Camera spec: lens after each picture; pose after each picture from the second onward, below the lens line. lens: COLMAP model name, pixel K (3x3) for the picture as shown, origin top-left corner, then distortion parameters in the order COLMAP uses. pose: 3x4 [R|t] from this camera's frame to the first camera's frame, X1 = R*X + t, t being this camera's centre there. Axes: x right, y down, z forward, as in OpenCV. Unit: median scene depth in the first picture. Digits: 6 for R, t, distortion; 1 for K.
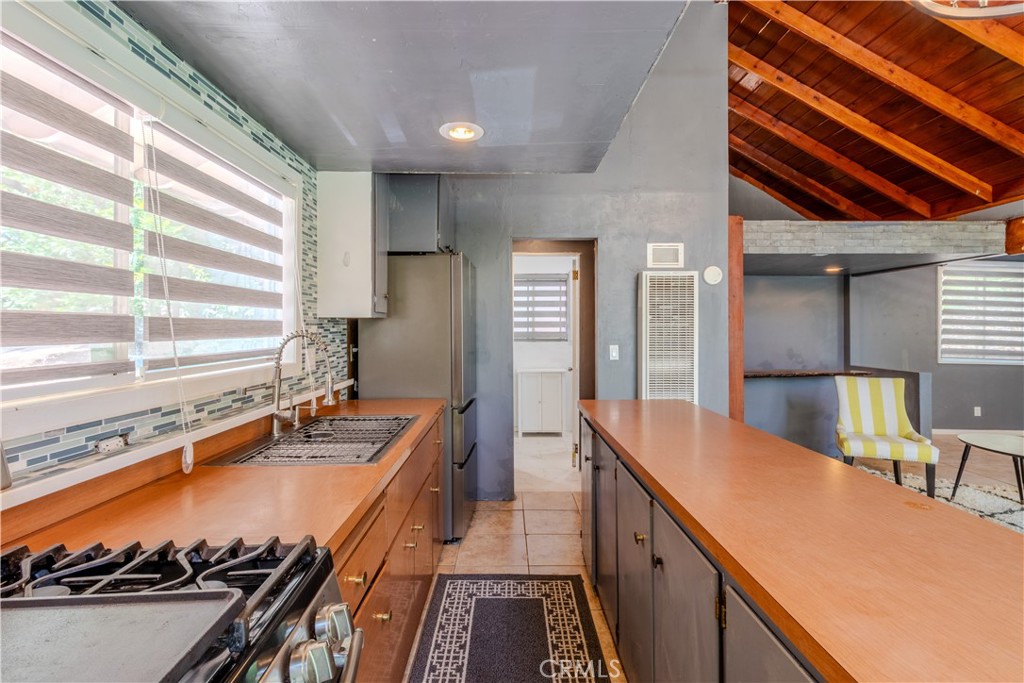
lens RADIAL K [[470.9, 0, 511.9], [0, 470.9, 327.1], [0, 0, 1]] dist [-0.003036, -0.000104]
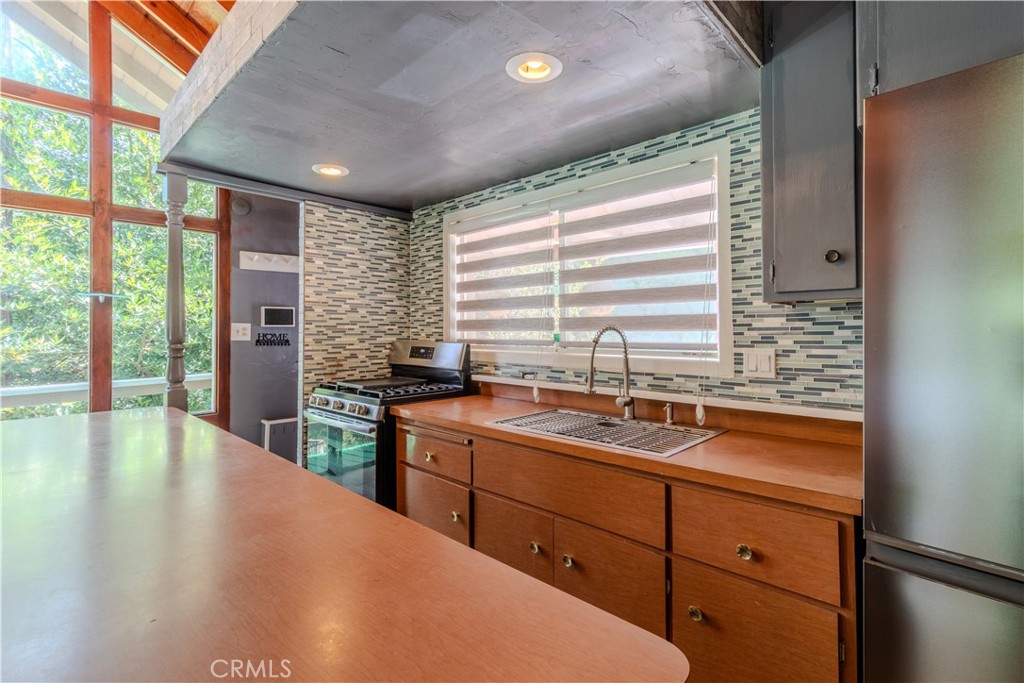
lens RADIAL K [[470.9, 0, 511.9], [0, 470.9, 327.1], [0, 0, 1]] dist [-0.003036, -0.000104]
pose [[-0.698662, -0.000115, -0.715452, 0.680306], [0.006710, 0.999955, -0.006713, 0.025636], [0.715420, -0.009491, -0.698630, 2.161228]]
